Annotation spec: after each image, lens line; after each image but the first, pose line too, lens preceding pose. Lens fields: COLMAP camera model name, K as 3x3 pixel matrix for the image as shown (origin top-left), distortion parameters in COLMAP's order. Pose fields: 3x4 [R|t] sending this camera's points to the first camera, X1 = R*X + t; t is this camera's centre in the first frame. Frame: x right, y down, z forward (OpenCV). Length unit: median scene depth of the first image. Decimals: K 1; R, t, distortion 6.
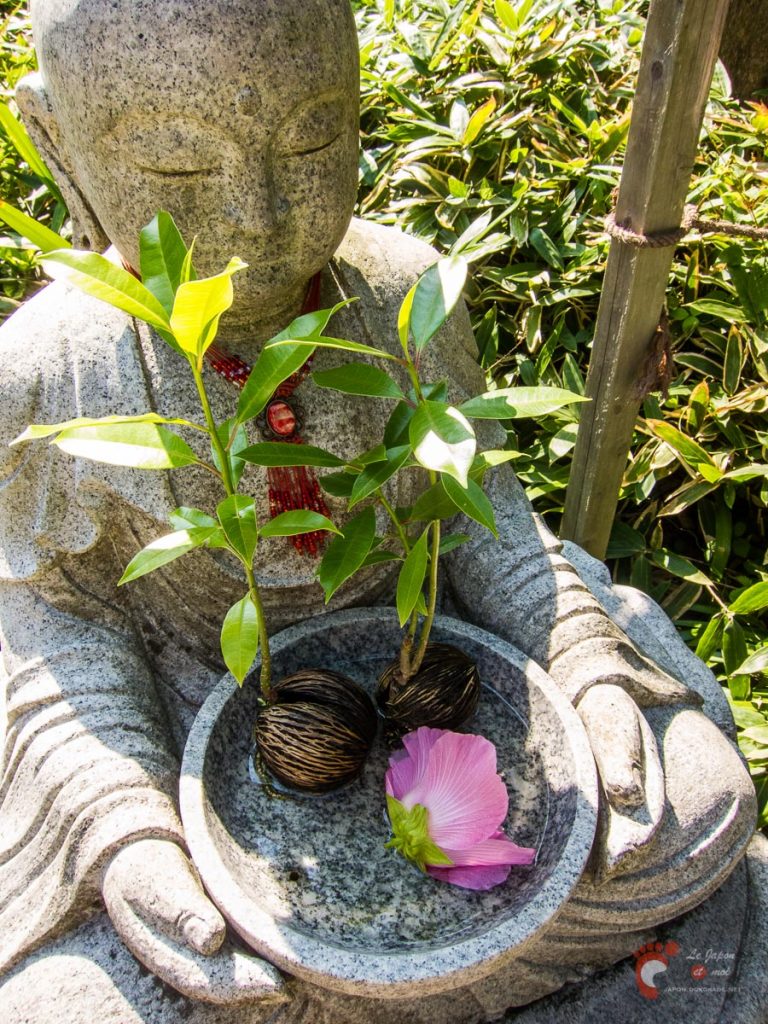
lens RADIAL K [[929.2, 0, 384.7], [0, 929.2, 512.6], [0, 0, 1]] dist [0.004583, 0.003190]
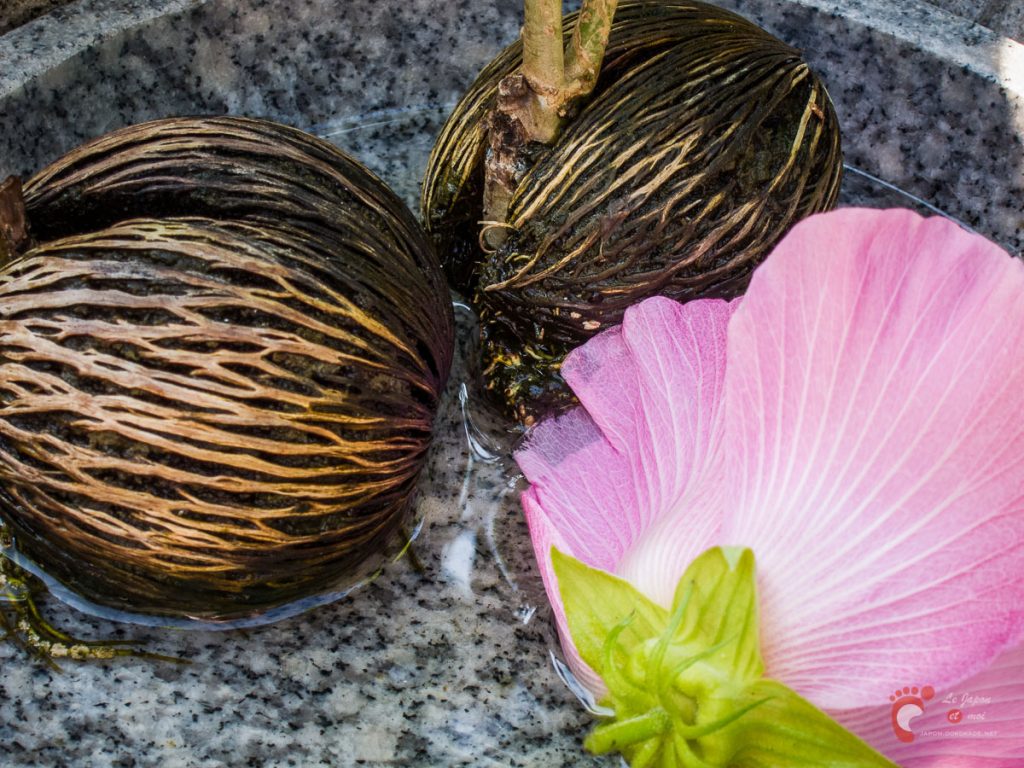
lens RADIAL K [[2595.8, 0, 511.4], [0, 2595.8, 383.7], [0, 0, 1]] dist [-0.233641, 0.000000]
pose [[0.984788, -0.113880, 0.131239, -0.086030], [0.108694, 0.993008, 0.046043, 0.224725], [-0.135565, -0.031078, 0.990281, 0.354635]]
